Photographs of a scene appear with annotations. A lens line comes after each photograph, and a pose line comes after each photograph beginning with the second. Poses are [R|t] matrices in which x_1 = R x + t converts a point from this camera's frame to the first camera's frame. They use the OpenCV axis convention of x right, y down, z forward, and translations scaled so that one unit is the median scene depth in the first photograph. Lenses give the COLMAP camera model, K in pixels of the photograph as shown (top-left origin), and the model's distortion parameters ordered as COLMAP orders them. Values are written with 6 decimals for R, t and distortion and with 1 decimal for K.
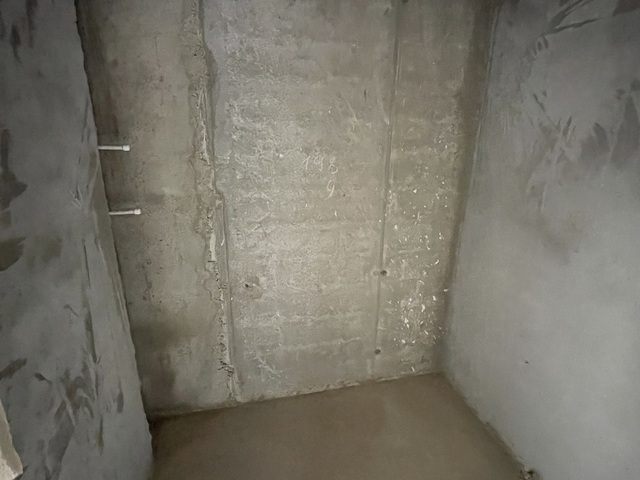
lens RADIAL K [[349.8, 0, 320.0], [0, 349.8, 240.0], [0, 0, 1]] dist [-0.019085, 0.004978]
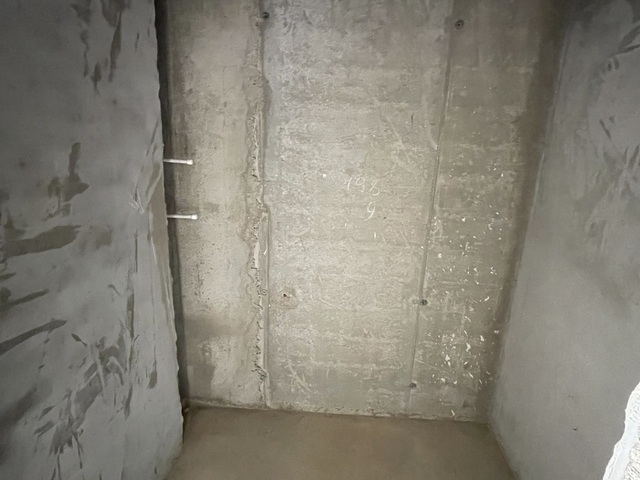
lens RADIAL K [[349.8, 0, 318.7], [0, 349.8, 238.9], [0, 0, 1]] dist [-0.019085, 0.004978]
pose [[0.960838, 0.094390, -0.260541, 0.165663], [-0.111509, 0.992418, -0.051692, 0.004700], [0.253687, 0.078720, 0.964078, -0.006346]]
